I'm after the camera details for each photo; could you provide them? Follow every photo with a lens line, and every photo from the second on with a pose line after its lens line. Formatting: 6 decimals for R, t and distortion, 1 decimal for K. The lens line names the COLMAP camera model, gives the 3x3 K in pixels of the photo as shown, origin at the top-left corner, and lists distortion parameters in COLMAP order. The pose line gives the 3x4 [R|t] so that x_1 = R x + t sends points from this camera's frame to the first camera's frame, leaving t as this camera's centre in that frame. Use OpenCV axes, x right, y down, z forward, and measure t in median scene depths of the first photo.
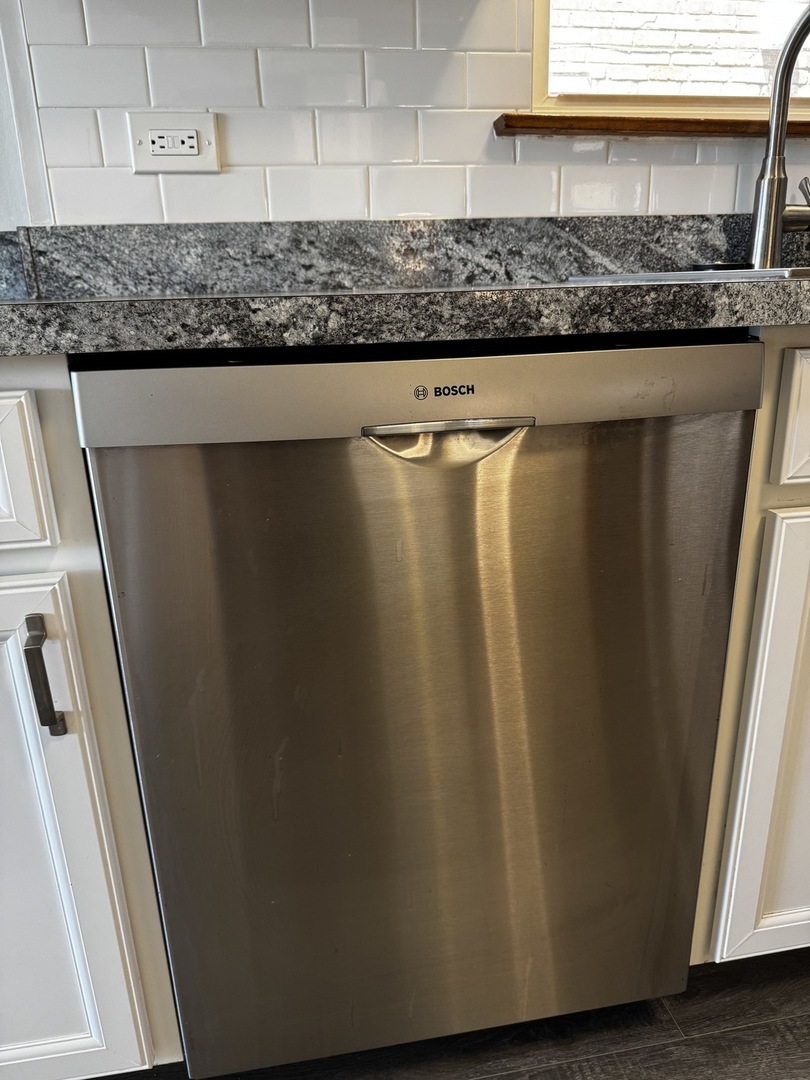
lens RADIAL K [[757.5, 0, 415.6], [0, 757.5, 544.5], [0, 0, 1]] dist [0.050829, -0.092232]
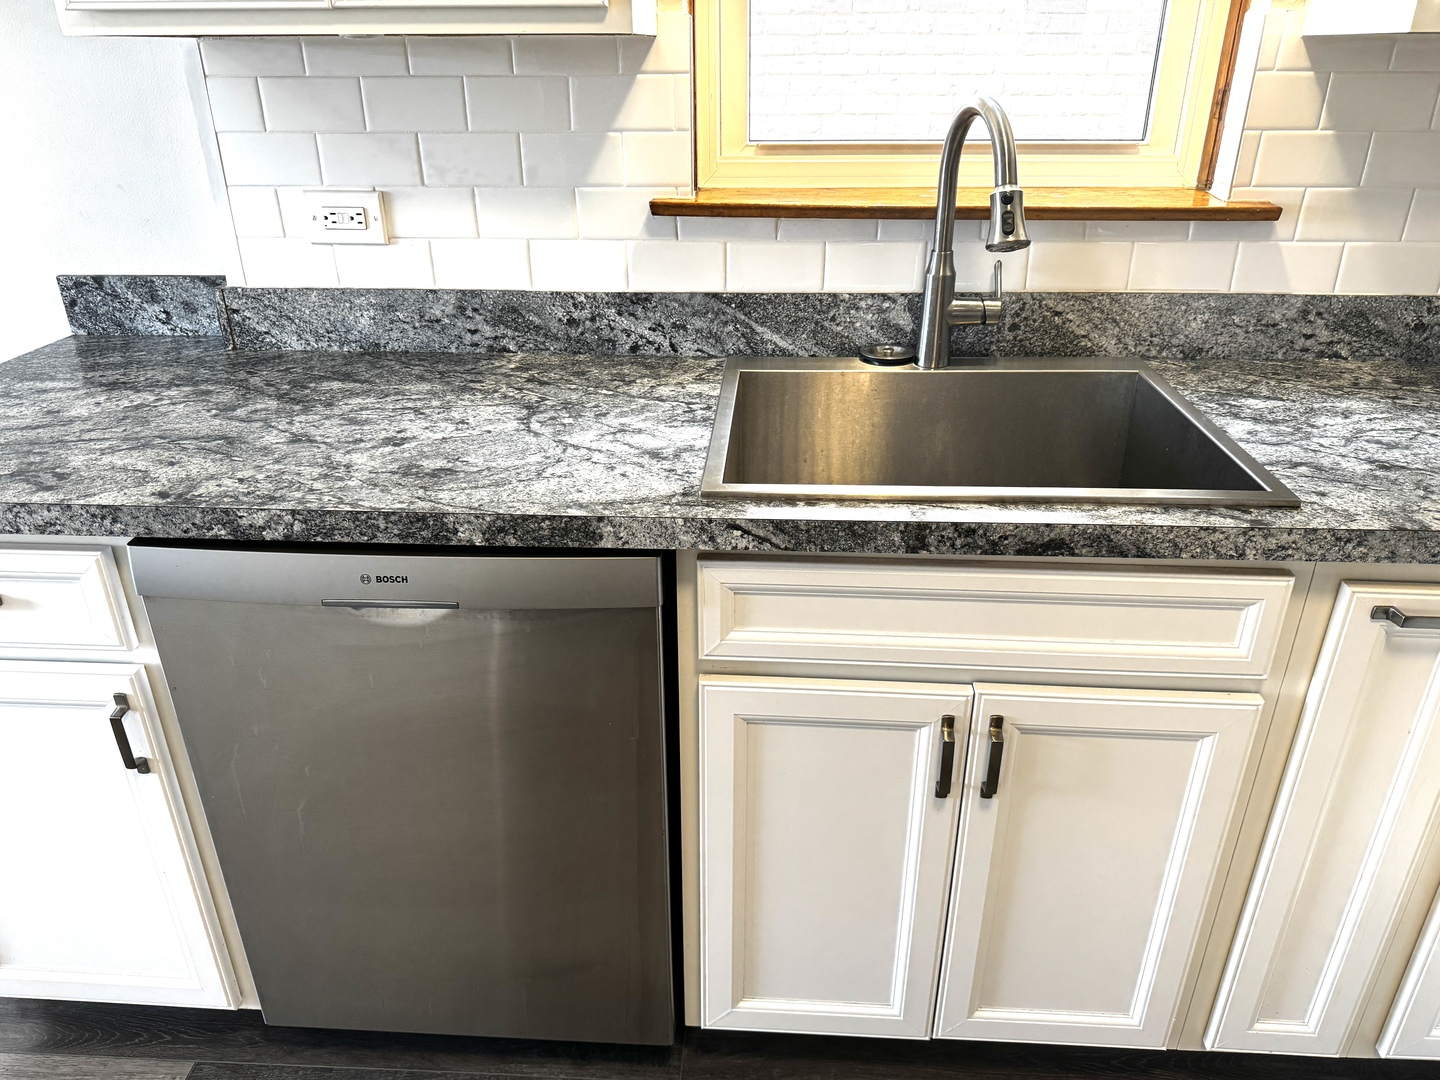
lens RADIAL K [[1006.5, 0, 736.8], [0, 1006.5, 540.6], [0, 0, 1]] dist [0.199052, -0.384055]
pose [[0.971589, 0.122324, -0.202612, 0.542552], [-0.096310, 0.986338, 0.133647, -0.311388], [0.216192, -0.110336, 0.970096, -0.324050]]
